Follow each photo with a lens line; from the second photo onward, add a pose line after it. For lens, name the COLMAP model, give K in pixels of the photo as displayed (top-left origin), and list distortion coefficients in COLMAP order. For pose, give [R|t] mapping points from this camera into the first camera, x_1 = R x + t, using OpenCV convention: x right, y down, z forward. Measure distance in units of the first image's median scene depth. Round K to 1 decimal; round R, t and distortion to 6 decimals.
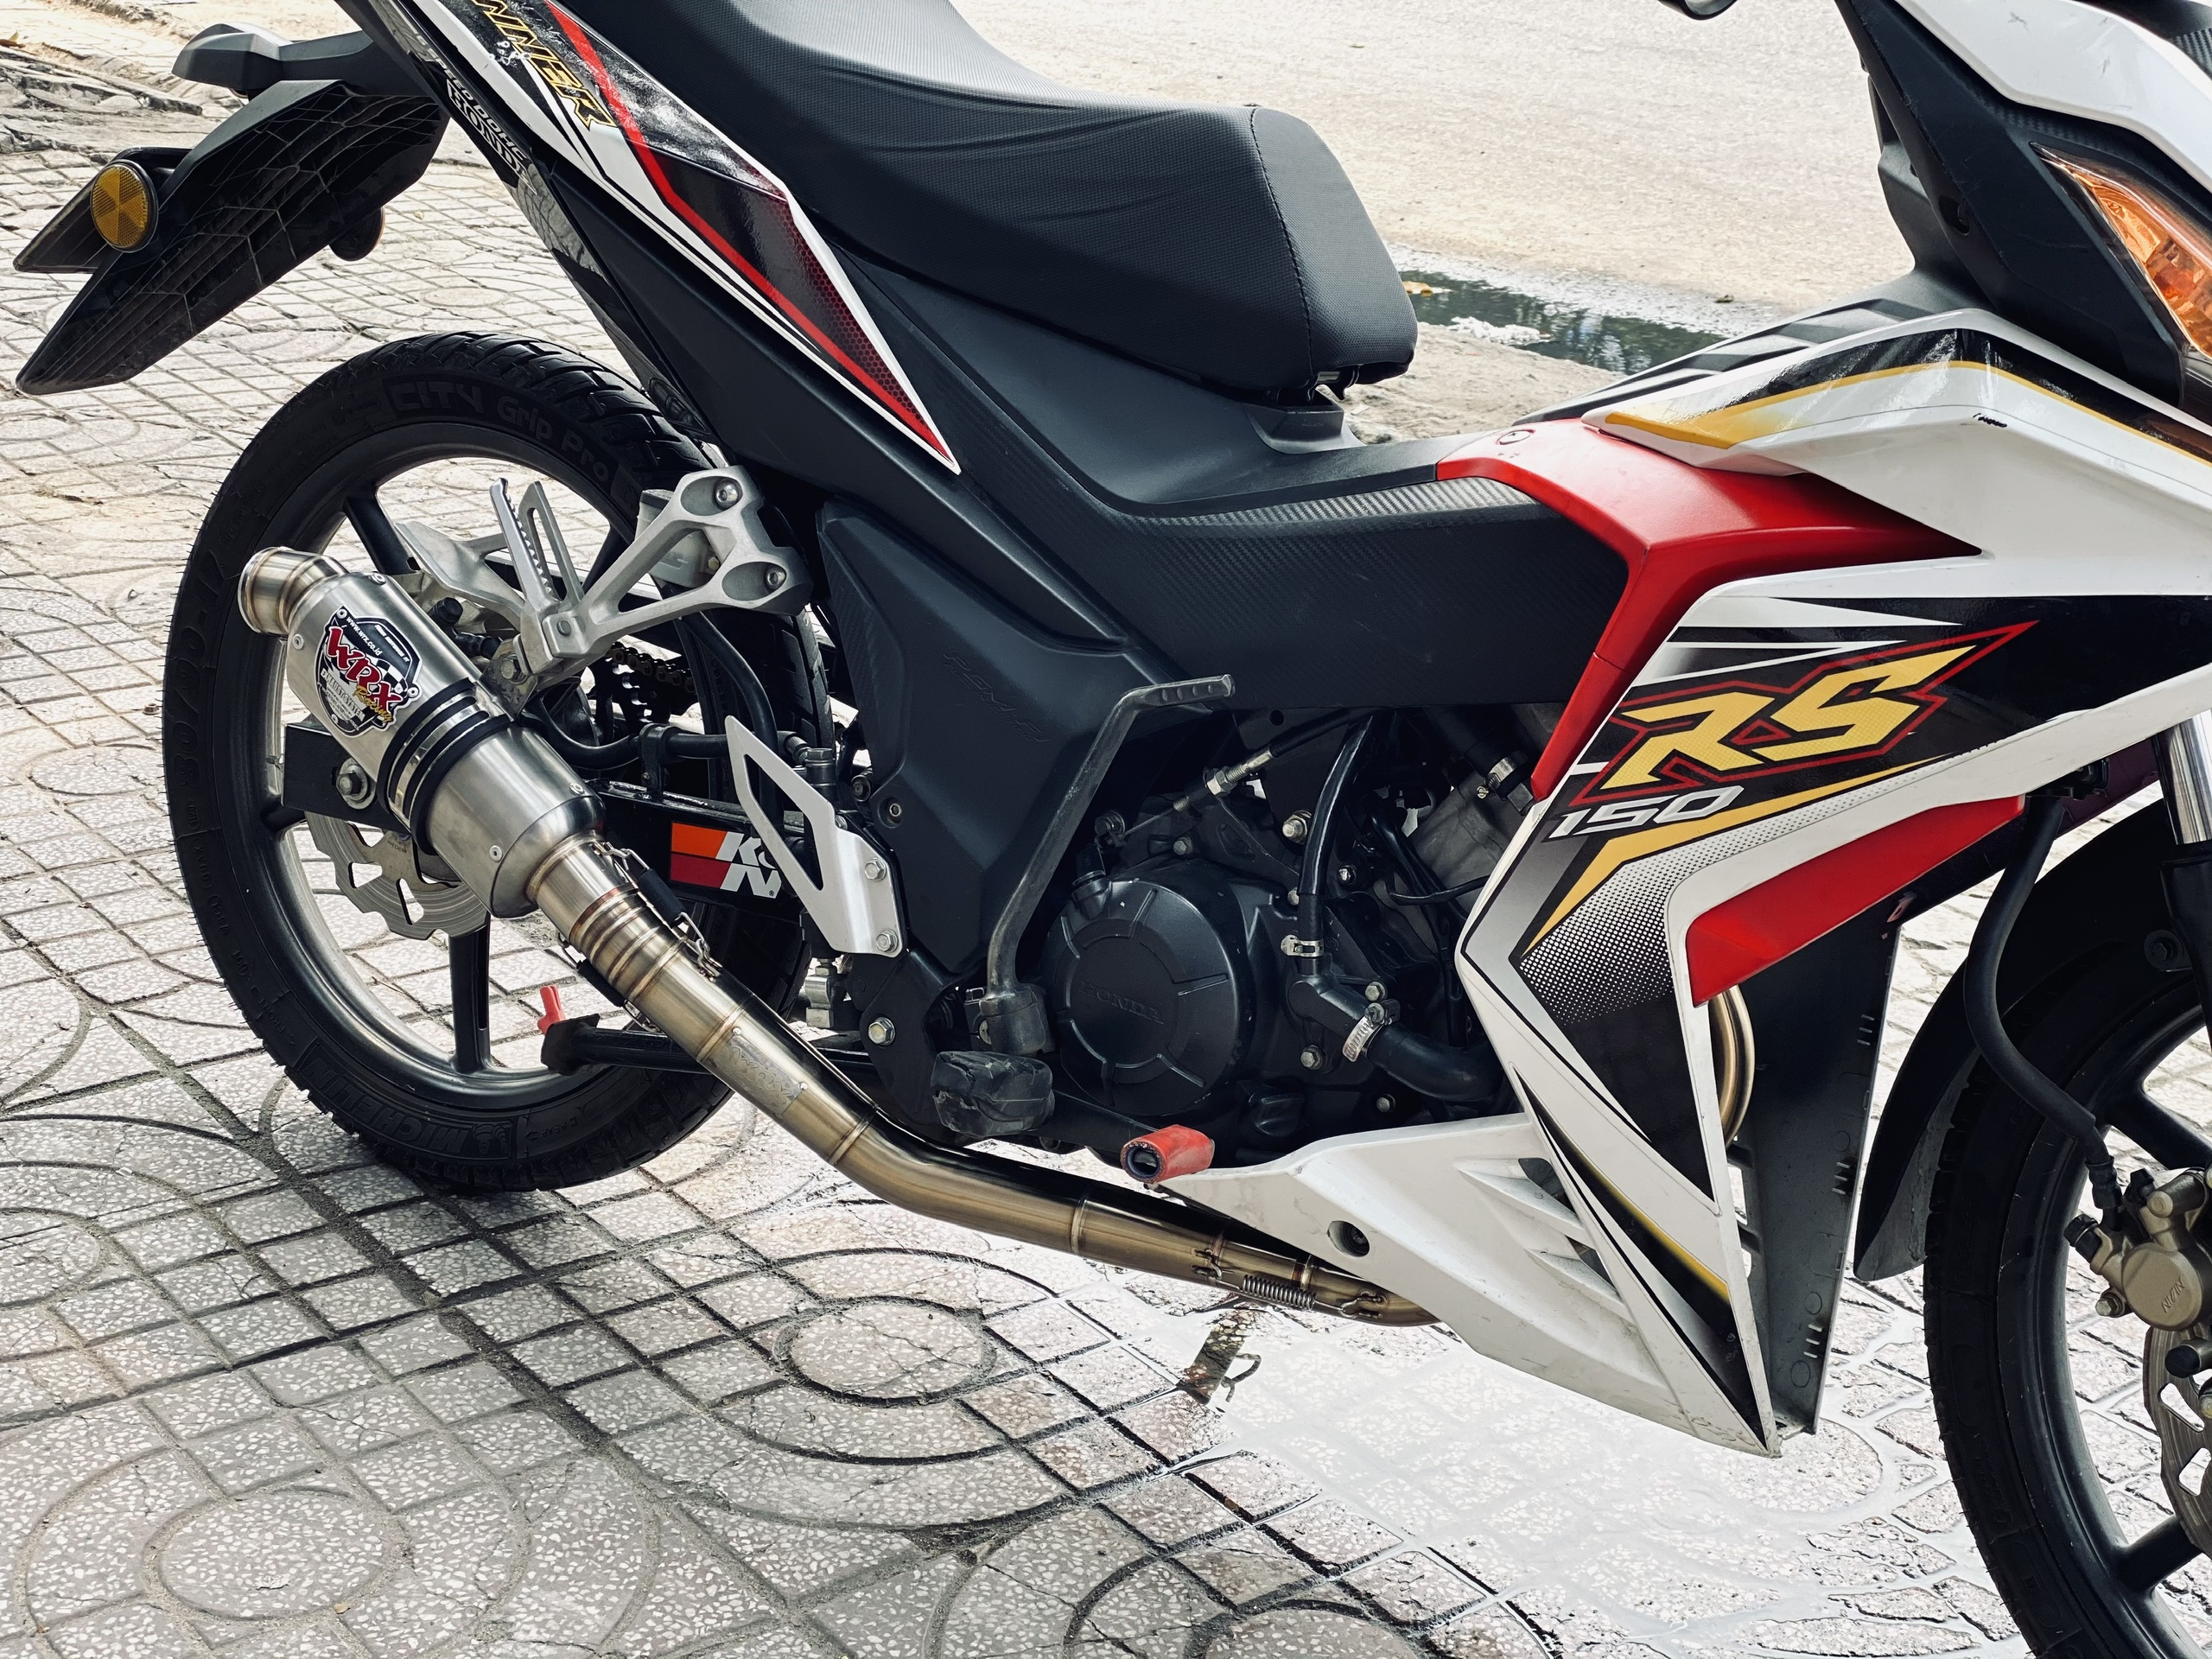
lens RADIAL K [[3400.0, 0, 1106.0], [0, 3400.0, 829.5], [0, 0, 1]] dist [0.021464, 0.269001]
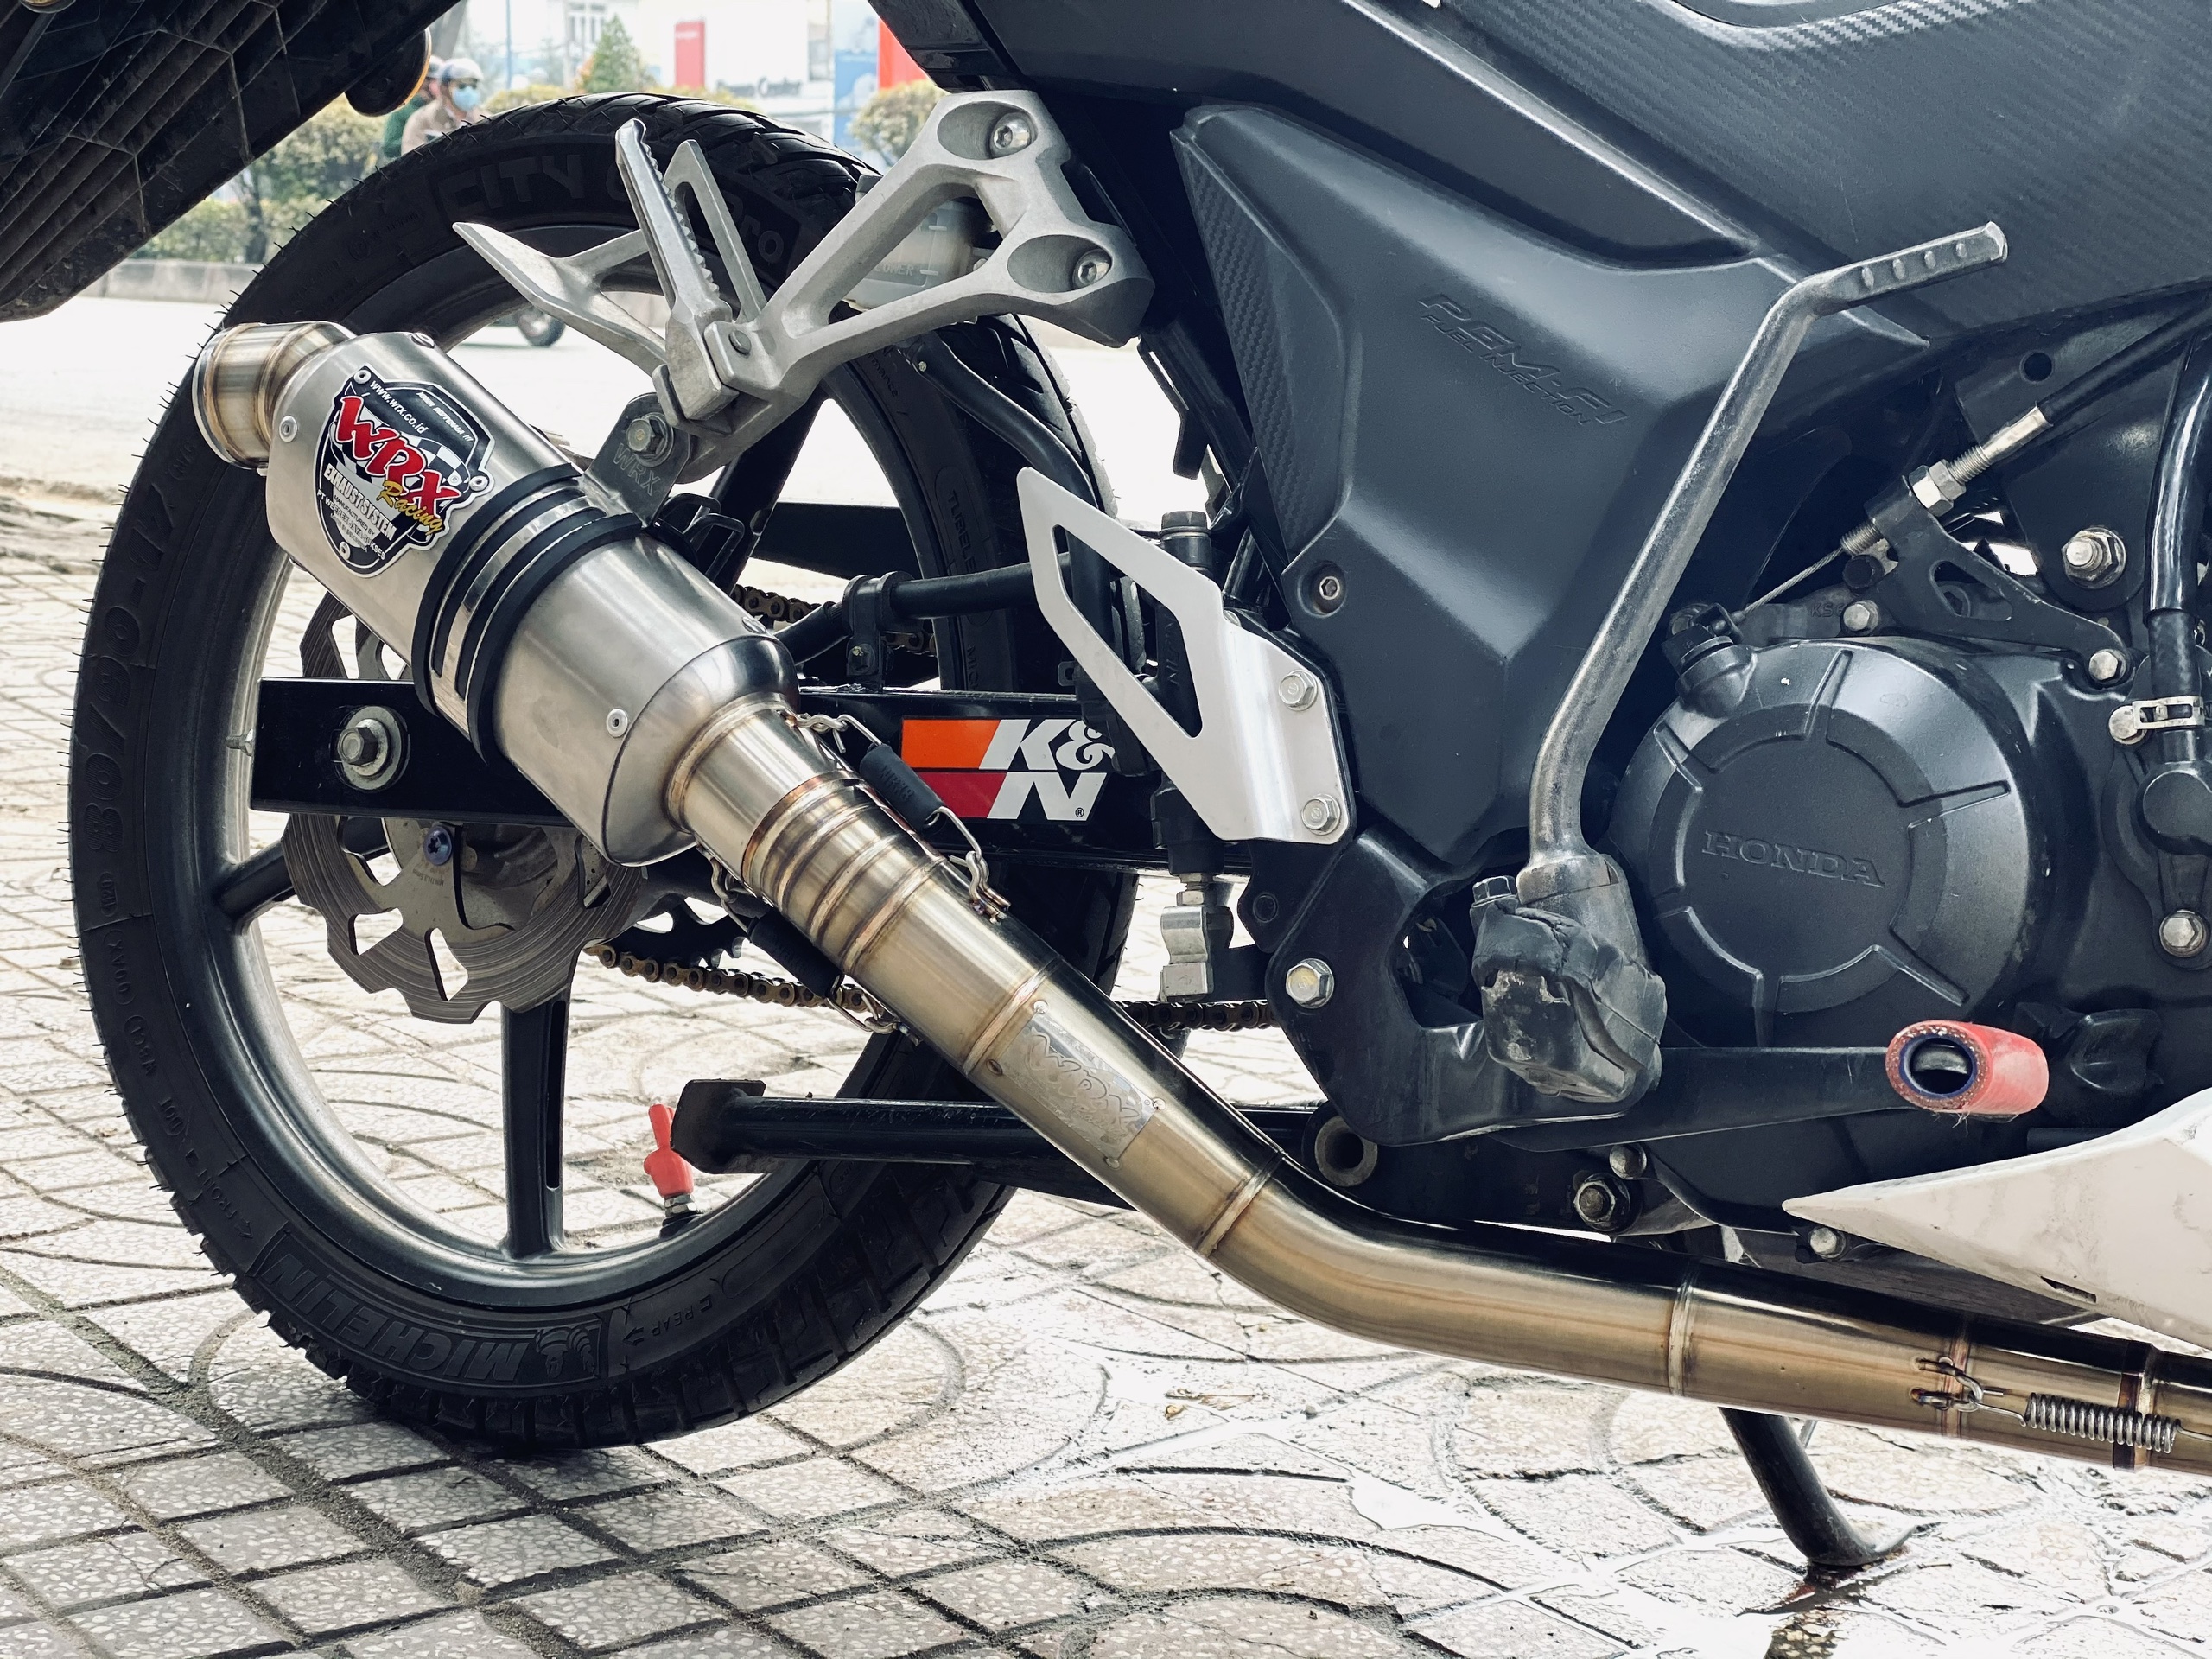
lens RADIAL K [[3354.0, 0, 1041.1], [0, 3354.0, 829.4], [0, 0, 1]] dist [0.055897, 0.015611]
pose [[0.999931, -0.011462, -0.002625, -0.094289], [0.010643, 0.977127, -0.212391, 0.131791], [0.005000, 0.212348, 0.977181, 0.396429]]
